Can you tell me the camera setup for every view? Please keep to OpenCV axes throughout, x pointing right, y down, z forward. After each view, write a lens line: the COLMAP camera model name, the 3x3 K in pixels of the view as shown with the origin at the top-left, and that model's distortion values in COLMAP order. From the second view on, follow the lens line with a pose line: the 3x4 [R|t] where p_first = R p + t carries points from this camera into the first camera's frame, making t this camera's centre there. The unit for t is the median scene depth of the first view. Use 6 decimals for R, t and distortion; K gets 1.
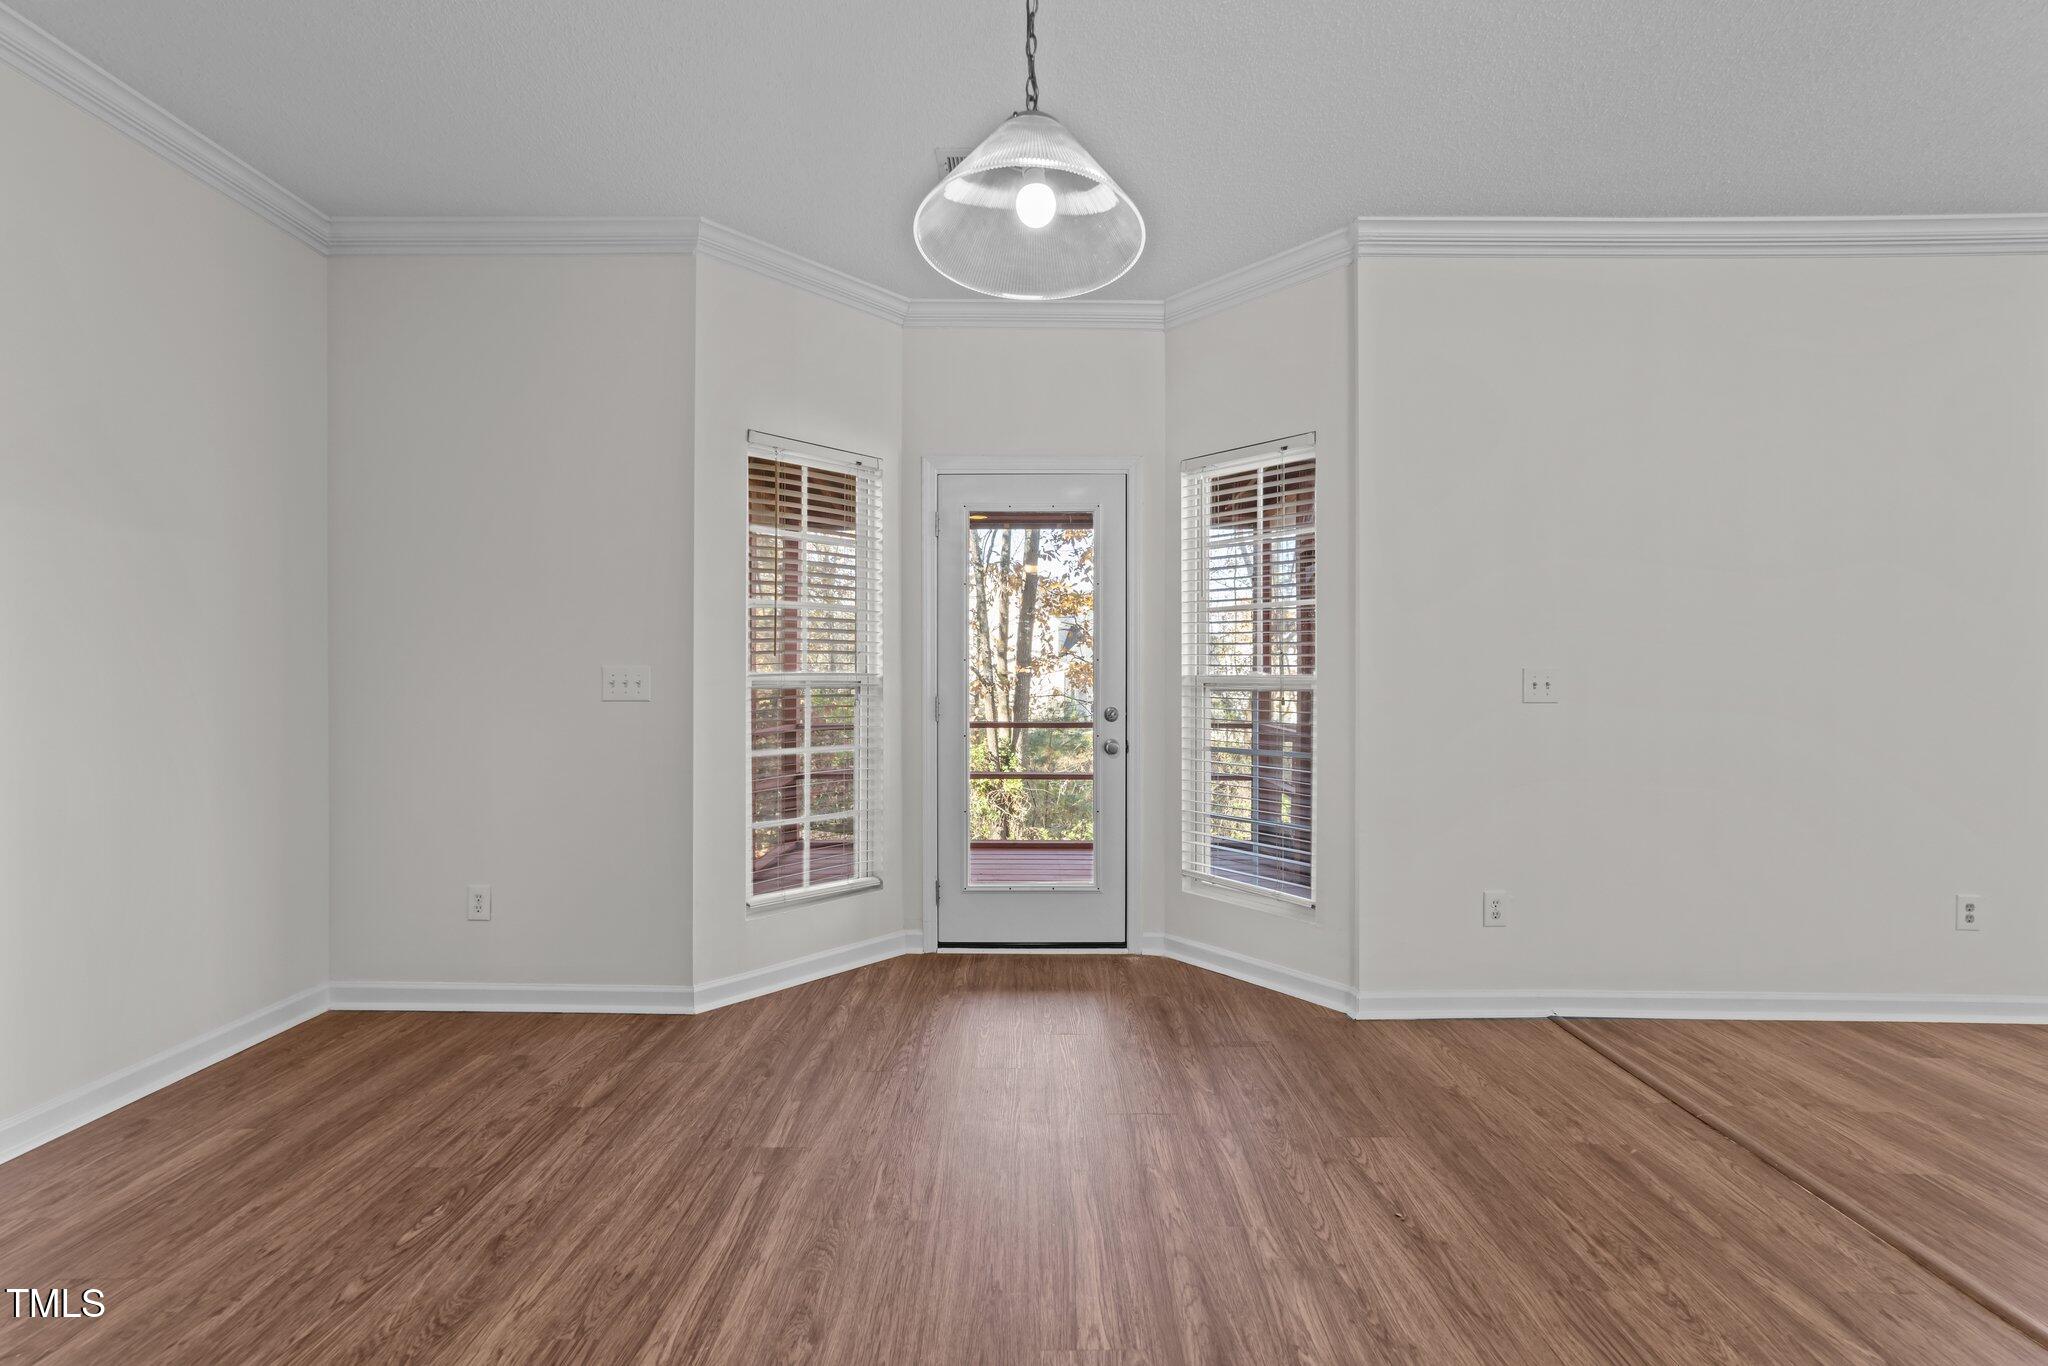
lens RADIAL K [[787.5, 0, 1027.3], [0, 787.5, 676.8], [0, 0, 1]] dist [-0.006619, 0.004204]
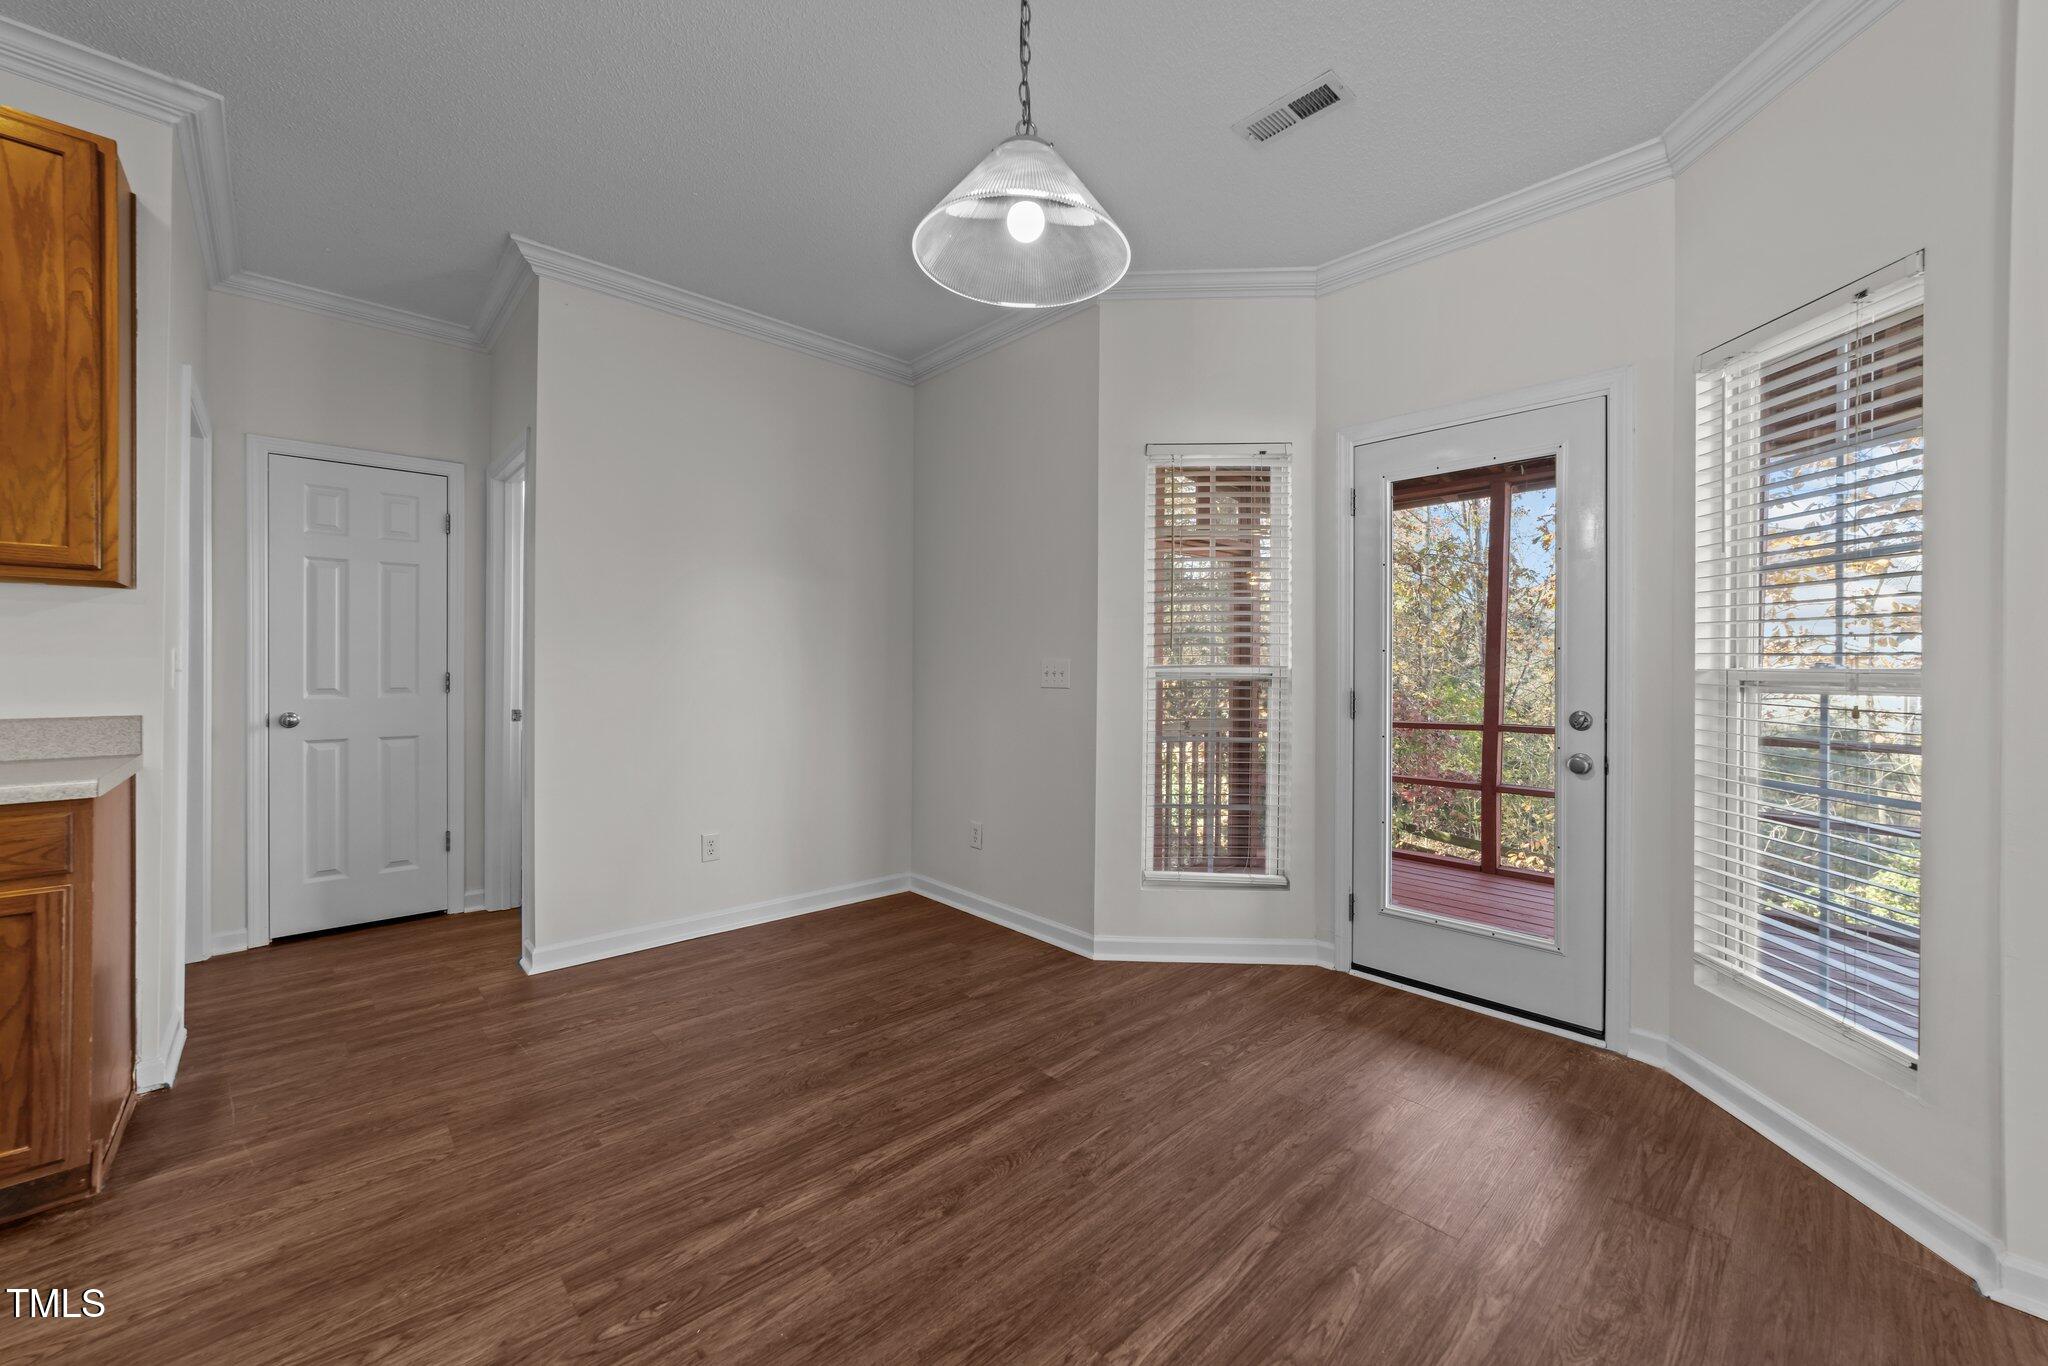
lens RADIAL K [[787.5, 0, 1018.1], [0, 787.5, 666.0], [0, 0, 1]] dist [-0.006619, 0.004204]
pose [[0.684448, 0.000089, -0.729061, 0.329257], [-0.002346, 0.999995, -0.002081, -0.001779], [0.729058, 0.003135, 0.684445, 0.115046]]
